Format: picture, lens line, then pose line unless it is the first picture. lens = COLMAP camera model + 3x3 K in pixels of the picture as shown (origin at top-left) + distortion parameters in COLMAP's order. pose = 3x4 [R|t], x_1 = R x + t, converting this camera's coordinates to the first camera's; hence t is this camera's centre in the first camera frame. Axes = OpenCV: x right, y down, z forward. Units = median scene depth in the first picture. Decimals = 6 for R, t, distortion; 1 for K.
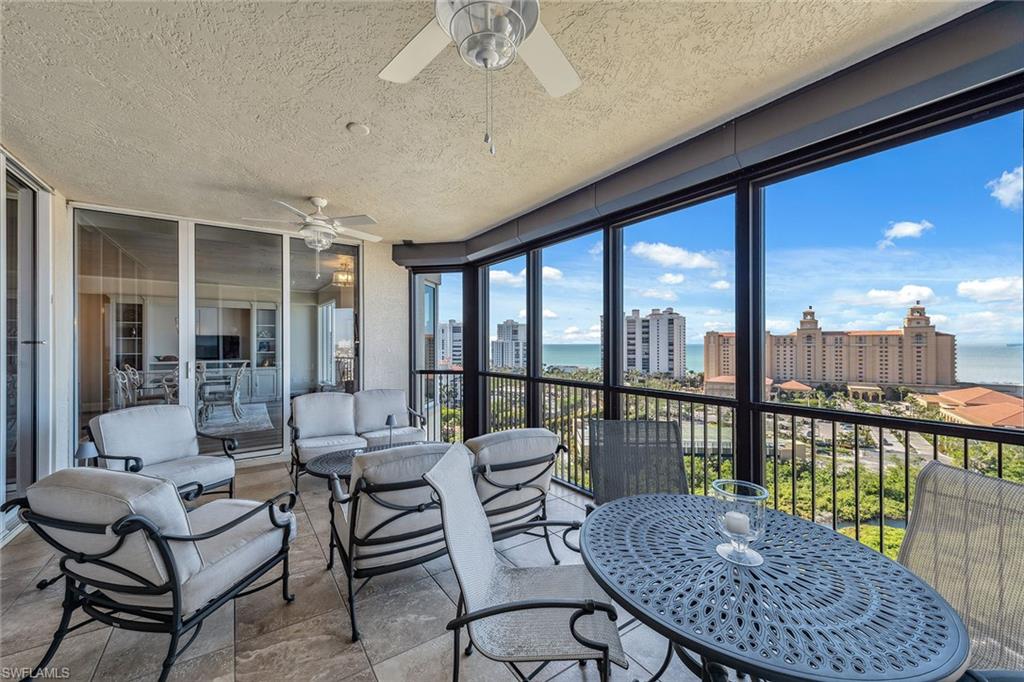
lens RADIAL K [[400.8, 0, 519.0], [0, 400.8, 338.7], [0, 0, 1]] dist [0.002199, -0.000117]
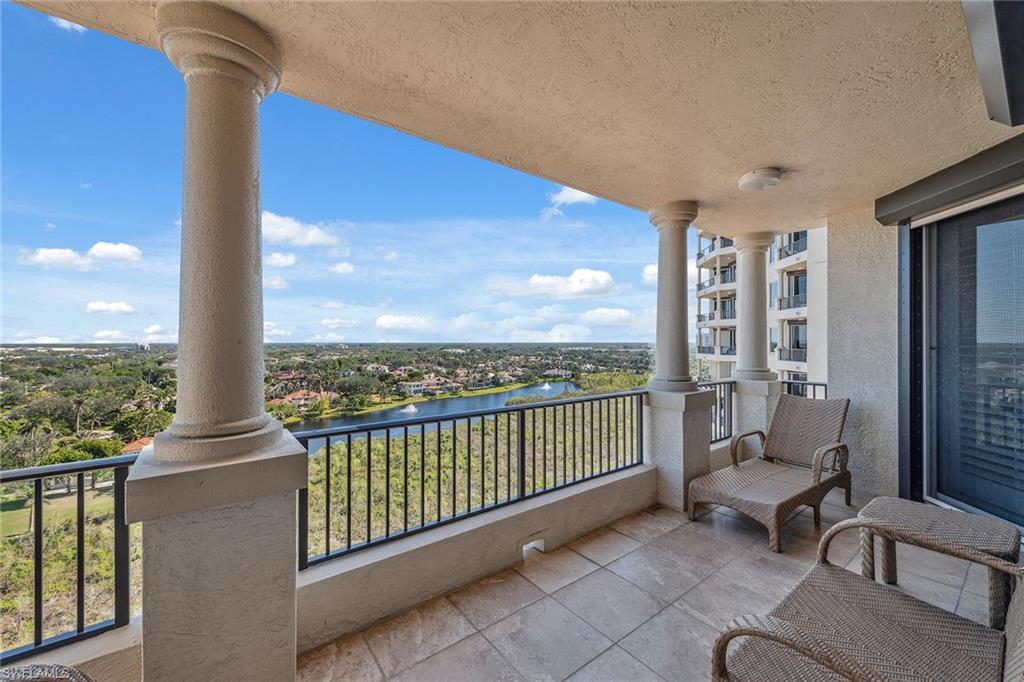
lens RADIAL K [[400.8, 0, 507.4], [0, 400.8, 342.0], [0, 0, 1]] dist [0.002199, -0.000117]
pose [[0.999783, 0.000322, 0.020843, 0.810421], [-0.000331, 1.000000, 0.000438, 0.001028], [-0.020843, -0.000445, 0.999783, 0.263801]]
